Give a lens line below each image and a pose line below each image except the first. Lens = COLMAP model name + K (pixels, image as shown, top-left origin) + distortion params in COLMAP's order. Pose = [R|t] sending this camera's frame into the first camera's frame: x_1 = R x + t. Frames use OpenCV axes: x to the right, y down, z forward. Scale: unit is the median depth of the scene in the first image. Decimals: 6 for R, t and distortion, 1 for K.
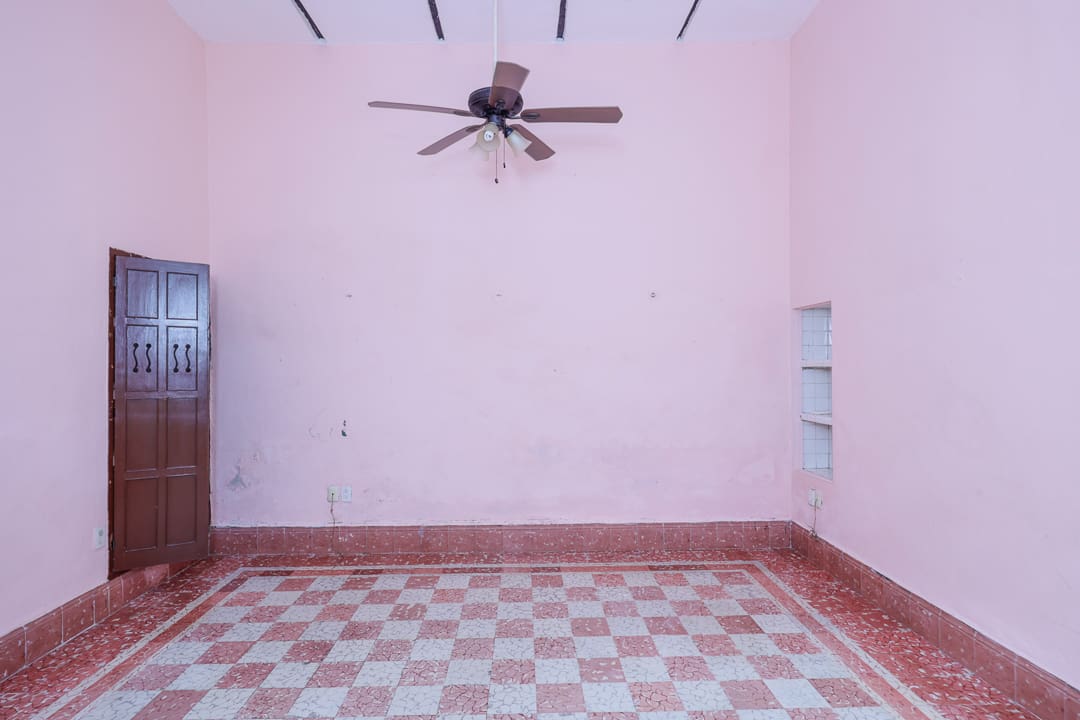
lens RADIAL K [[532.5, 0, 539.8], [0, 532.5, 363.9], [0, 0, 1]] dist [-0.000641, 0.000345]
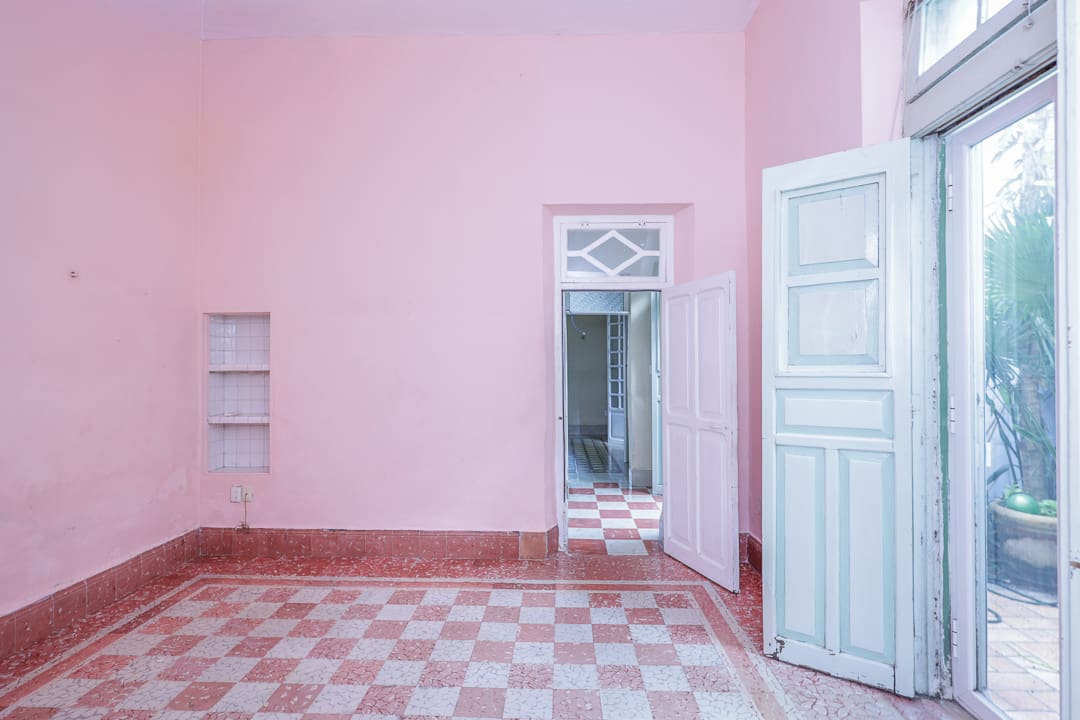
lens RADIAL K [[532.5, 0, 540.7], [0, 532.5, 362.0], [0, 0, 1]] dist [-0.000641, 0.000345]
pose [[0.066013, 0.013756, 0.997724, -0.542593], [-0.001231, 0.999905, -0.013704, 0.000856], [-0.997818, -0.000323, 0.066024, 0.348525]]
